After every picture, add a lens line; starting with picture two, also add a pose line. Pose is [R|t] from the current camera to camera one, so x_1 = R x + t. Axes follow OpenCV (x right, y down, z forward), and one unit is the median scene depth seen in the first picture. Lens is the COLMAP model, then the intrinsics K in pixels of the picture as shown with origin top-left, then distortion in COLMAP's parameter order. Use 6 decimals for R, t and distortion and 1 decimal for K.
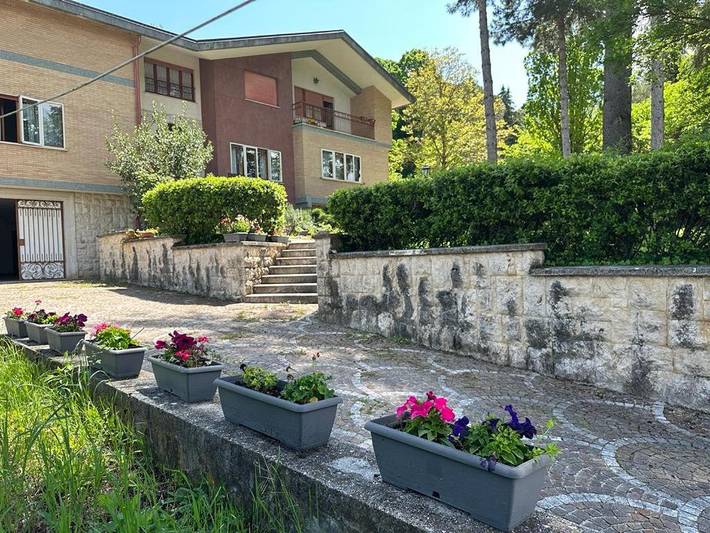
lens RADIAL K [[493.1, 0, 355.0], [0, 493.1, 266.5], [0, 0, 1]] dist [-0.044386, -0.000058]
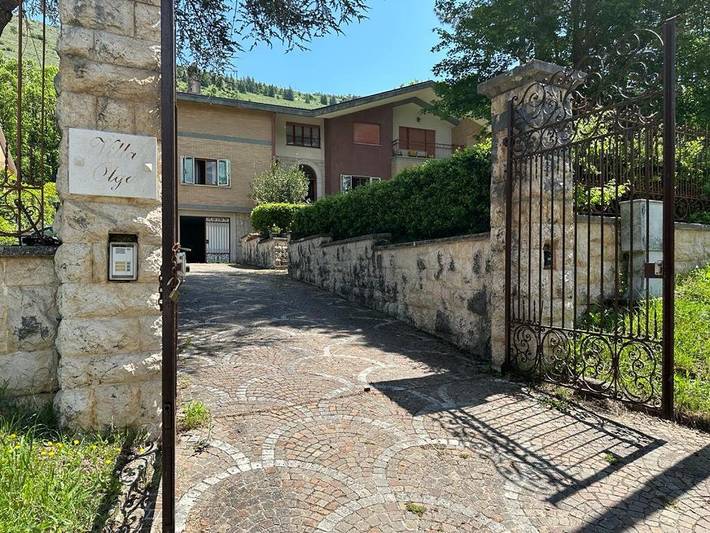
lens RADIAL K [[490.6, 0, 355.0], [0, 490.6, 266.5], [0, 0, 1]] dist [0.026751, -0.000519]
pose [[0.900618, 0.020755, -0.434116, 0.436045], [-0.032269, 0.999295, -0.019170, 0.043830], [0.433413, 0.031273, 0.900653, -0.282600]]
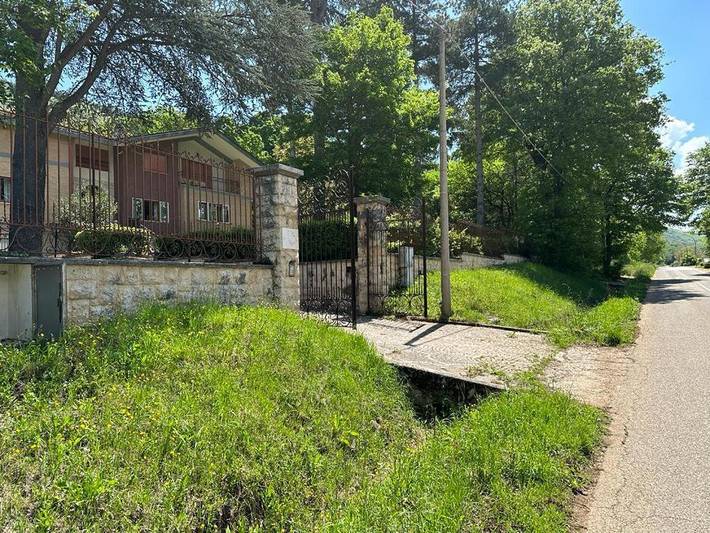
lens RADIAL K [[508.7, 0, 355.0], [0, 508.7, 266.5], [0, 0, 1]] dist [0.079282, 0.000072]
pose [[0.993600, 0.004692, 0.112859, 0.281331], [0.002464, 0.997999, -0.063178, 0.074693], [-0.112930, 0.063052, 0.991600, -0.748734]]
